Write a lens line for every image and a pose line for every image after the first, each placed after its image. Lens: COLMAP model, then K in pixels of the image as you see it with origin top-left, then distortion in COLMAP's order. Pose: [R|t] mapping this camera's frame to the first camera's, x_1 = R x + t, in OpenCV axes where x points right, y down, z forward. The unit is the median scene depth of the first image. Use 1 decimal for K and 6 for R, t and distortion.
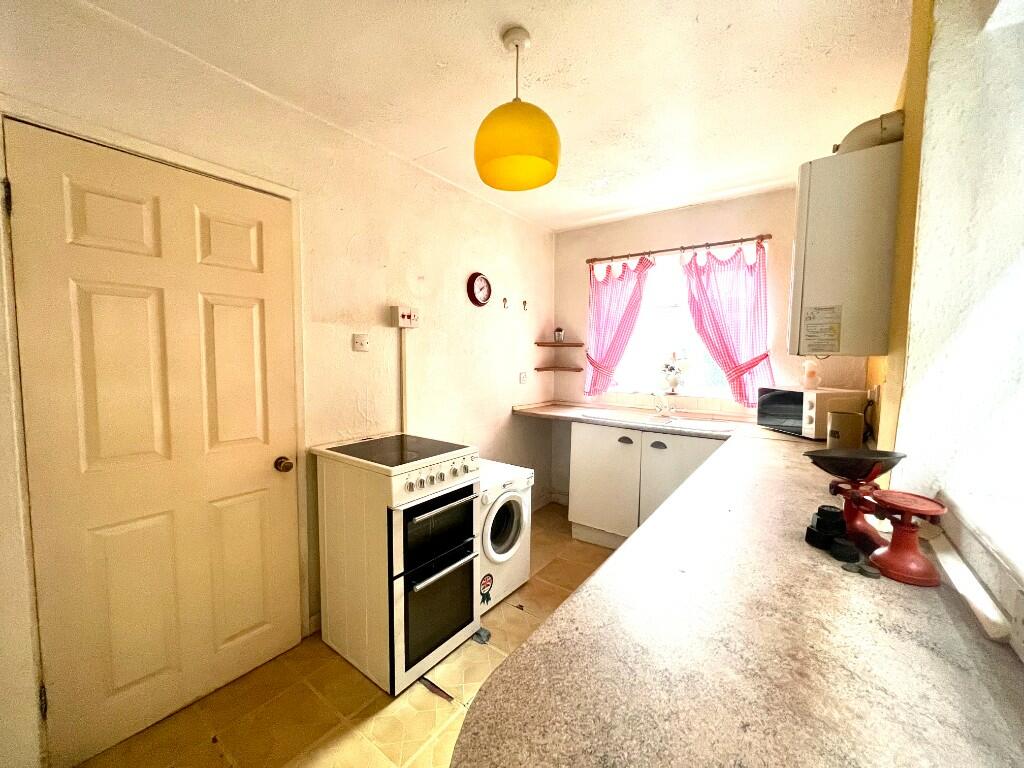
lens RADIAL K [[410.4, 0, 509.2], [0, 410.4, 381.5], [0, 0, 1]] dist [-0.001585, -0.000125]
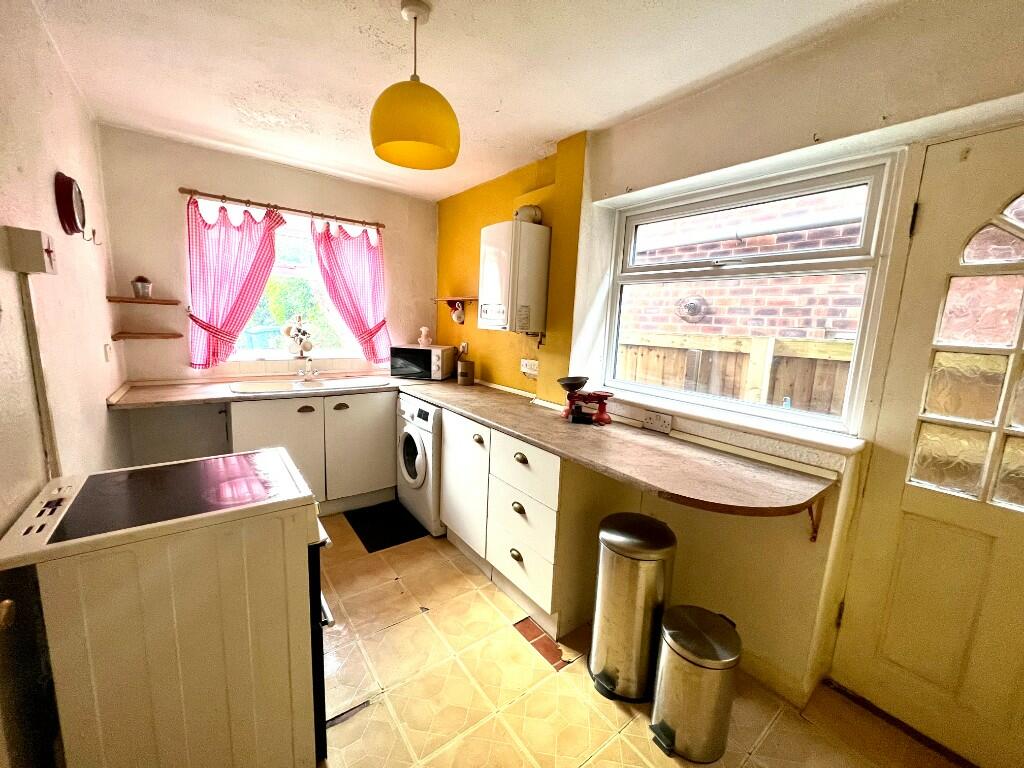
lens RADIAL K [[410.4, 0, 510.3], [0, 410.4, 384.5], [0, 0, 1]] dist [-0.001585, -0.000125]
pose [[0.278667, -0.145597, 0.949287, -0.456430], [0.022138, 0.989153, 0.145213, -0.042710], [-0.960132, -0.019451, 0.278868, 0.235697]]
